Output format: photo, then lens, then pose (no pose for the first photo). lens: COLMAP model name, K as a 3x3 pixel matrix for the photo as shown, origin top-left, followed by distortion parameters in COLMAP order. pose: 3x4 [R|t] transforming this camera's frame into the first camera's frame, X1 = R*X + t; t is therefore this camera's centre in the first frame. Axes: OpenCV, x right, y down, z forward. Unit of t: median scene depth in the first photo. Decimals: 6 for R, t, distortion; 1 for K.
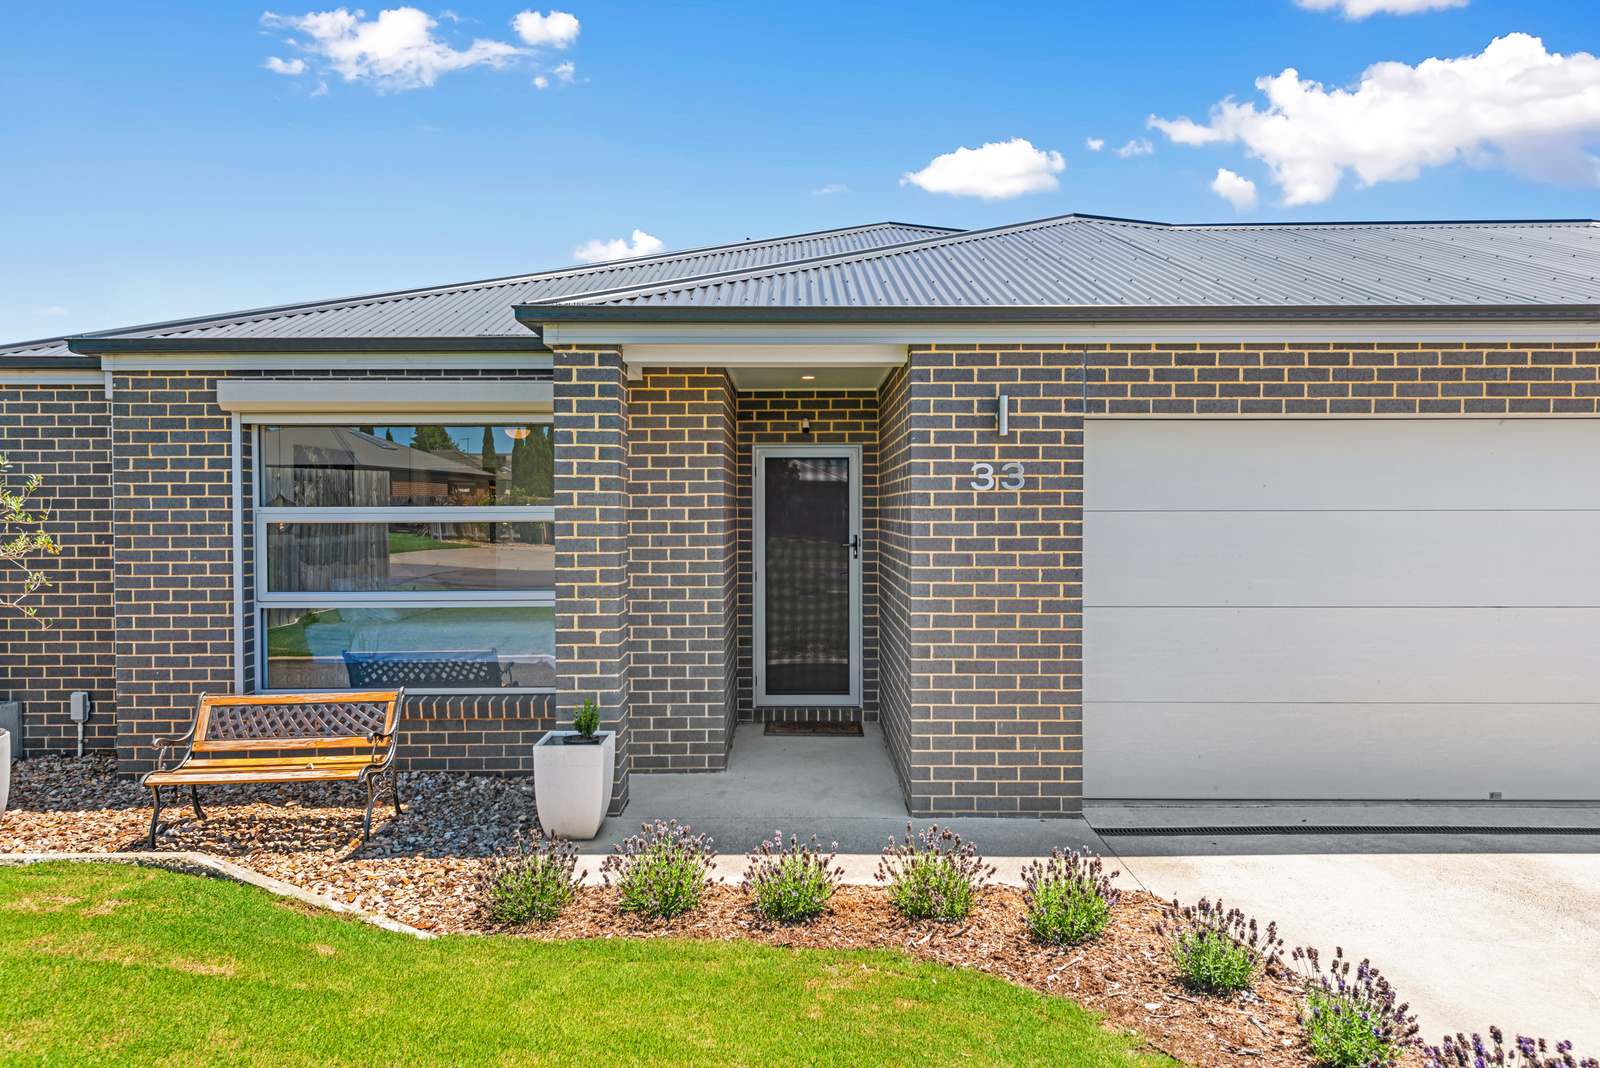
lens RADIAL K [[999.4, 0, 800.0], [0, 999.4, 534.0], [0, 0, 1]] dist [0.020680, -0.015468]
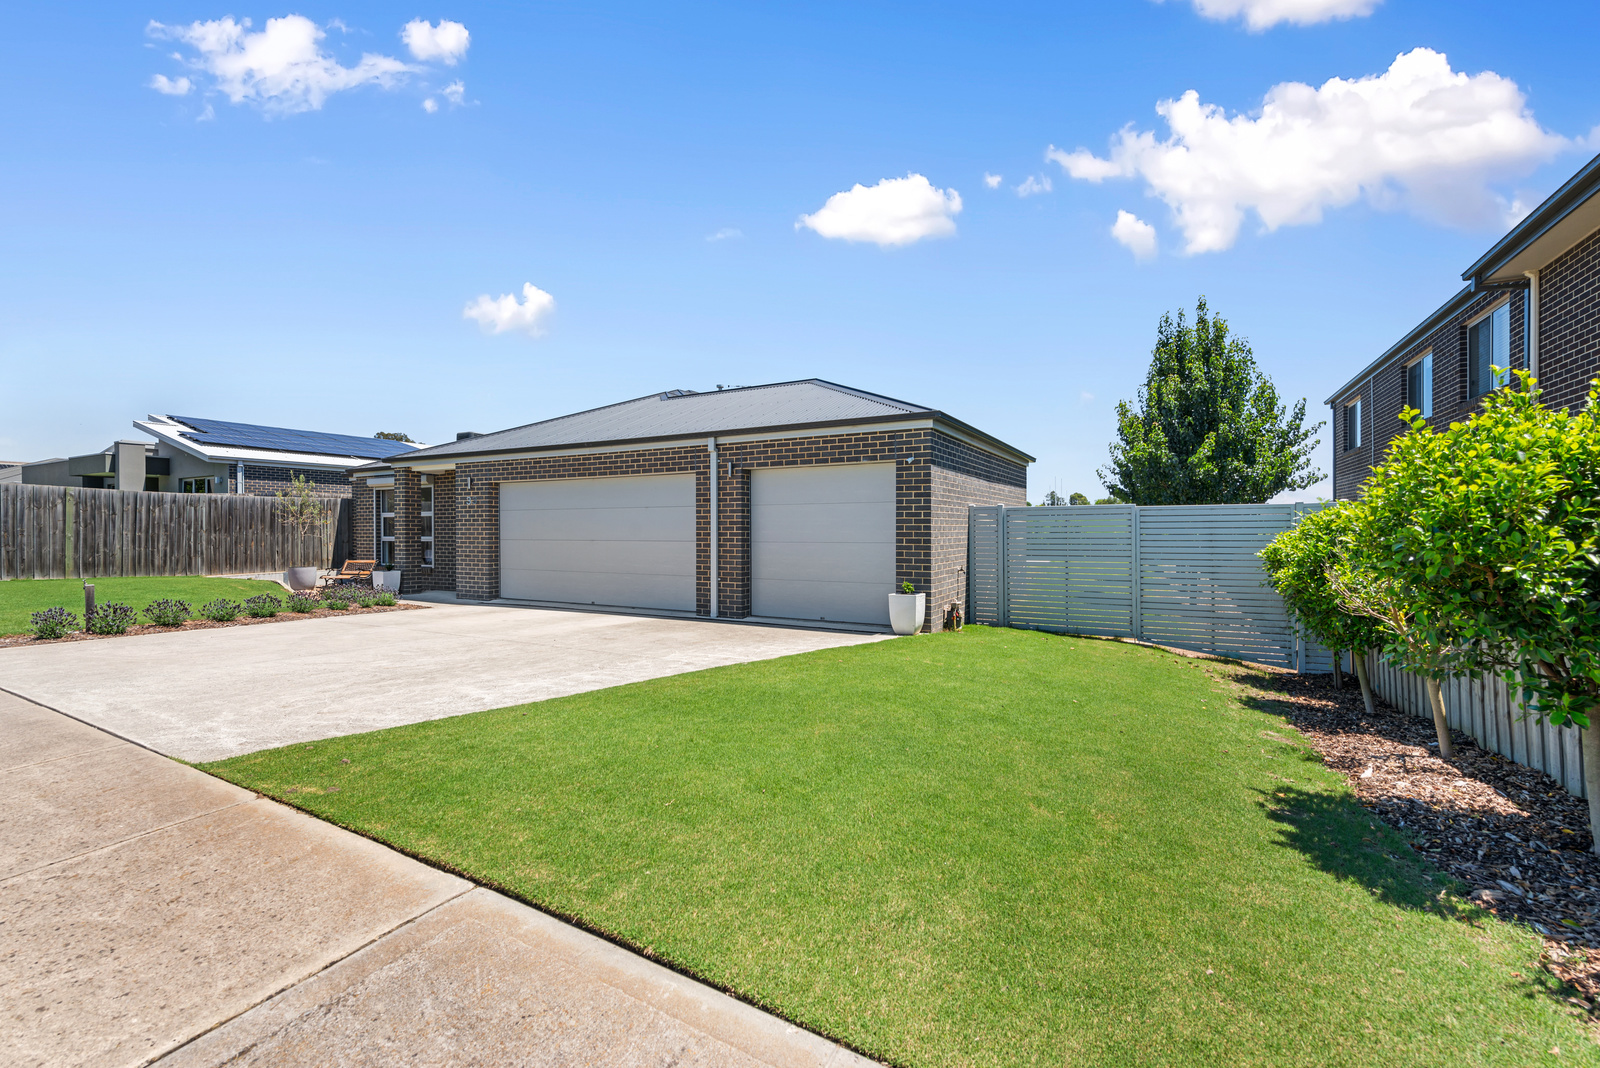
lens RADIAL K [[692.1, 0, 800.0], [0, 692.1, 534.0], [0, 0, 1]] dist [0.000896, 0.000095]
pose [[0.880857, 0.003488, -0.473370, 2.309210], [-0.009882, 0.999890, -0.011022, 0.072838], [0.473280, 0.014387, 0.880795, -0.567668]]
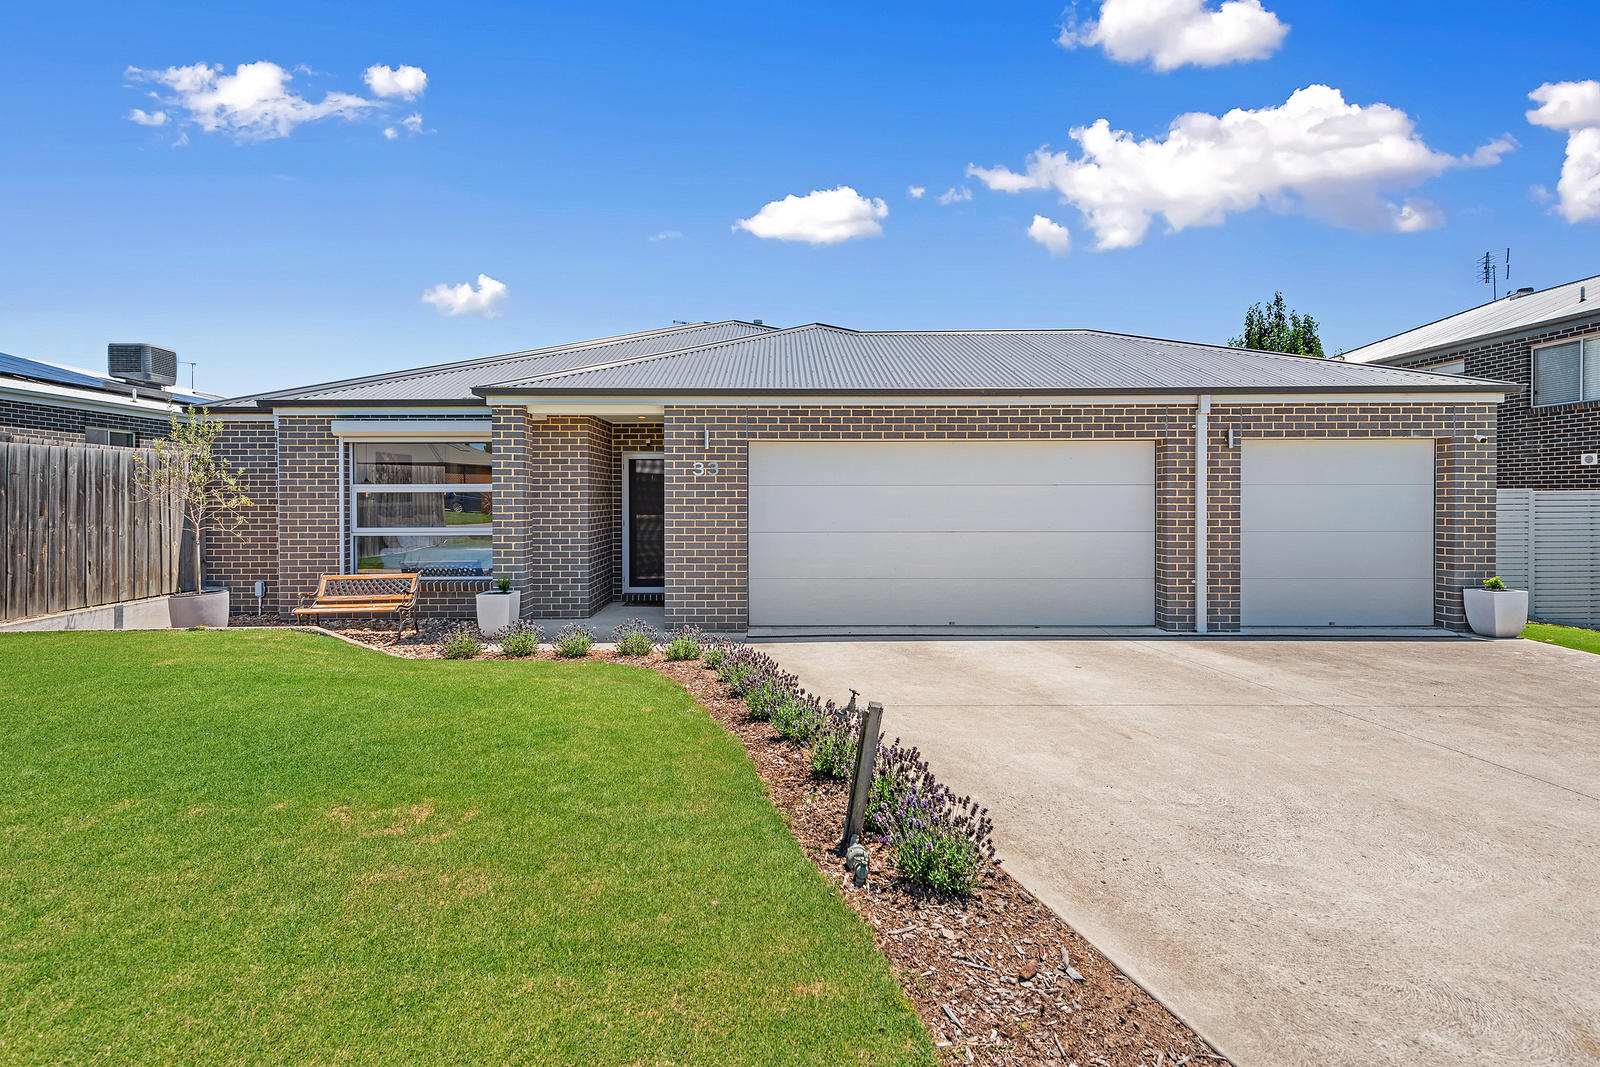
lens RADIAL K [[748.6, 0, 791.3], [0, 748.6, 506.2], [0, 0, 1]] dist [0.003485, 0.000089]
pose [[0.999960, -0.000118, 0.008993, 0.358573], [0.000208, 0.999950, -0.010039, 0.035975], [-0.008992, 0.010040, 0.999909, -0.555317]]
